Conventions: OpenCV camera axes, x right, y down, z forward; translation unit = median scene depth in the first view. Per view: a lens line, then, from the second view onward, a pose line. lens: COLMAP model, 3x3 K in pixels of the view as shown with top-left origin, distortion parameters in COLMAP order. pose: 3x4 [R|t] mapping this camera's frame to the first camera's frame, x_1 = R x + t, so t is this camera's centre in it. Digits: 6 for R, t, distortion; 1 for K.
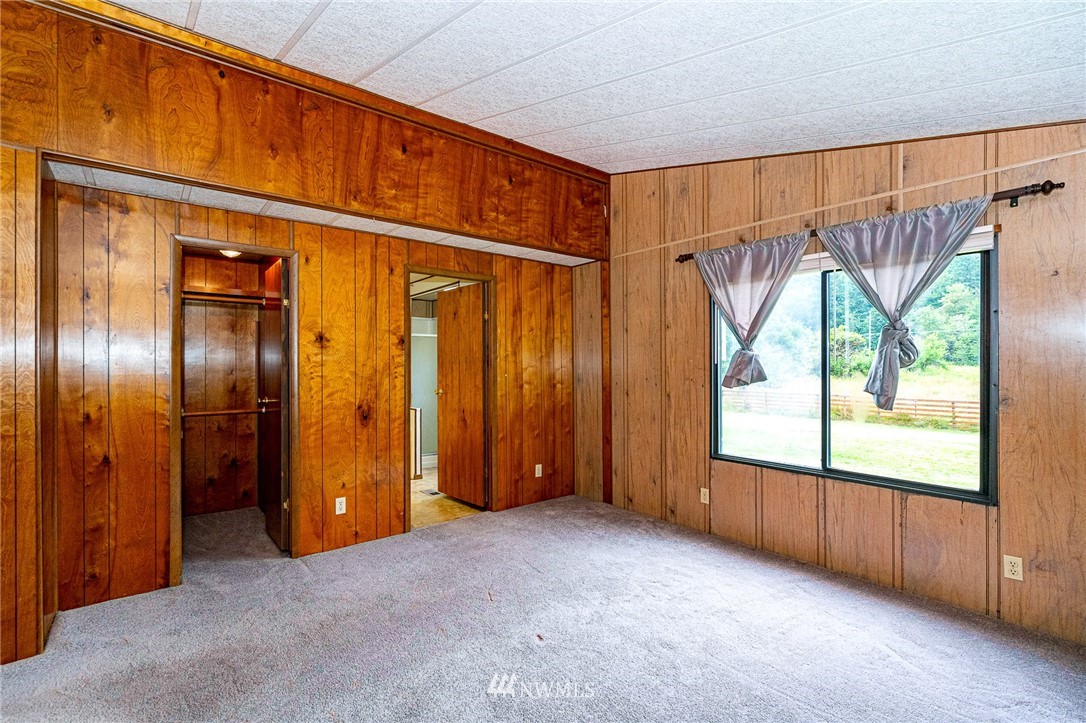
lens RADIAL K [[496.3, 0, 542.0], [0, 496.3, 365.0], [0, 0, 1]] dist [0.000661, 0.000262]
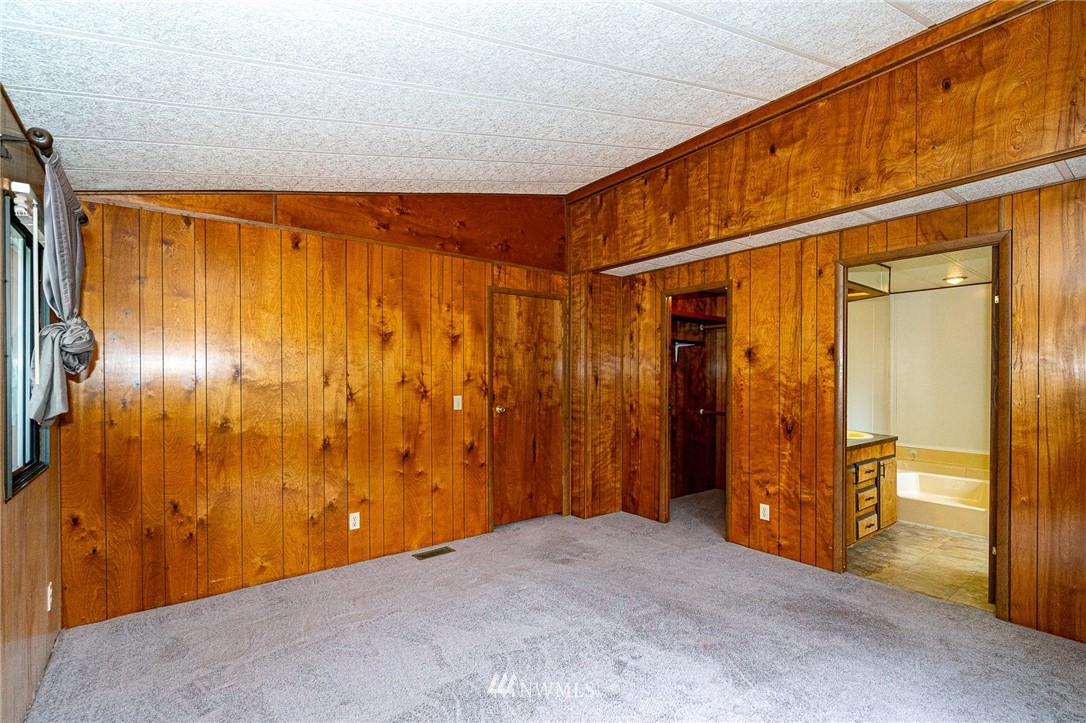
lens RADIAL K [[498.8, 0, 545.6], [0, 498.8, 380.9], [0, 0, 1]] dist [0.000411, 0.000327]
pose [[-0.030286, 0.007962, -0.999510, 0.657710], [-0.002194, 0.999965, 0.008032, -0.000495], [0.999539, 0.002436, -0.030268, 0.570090]]
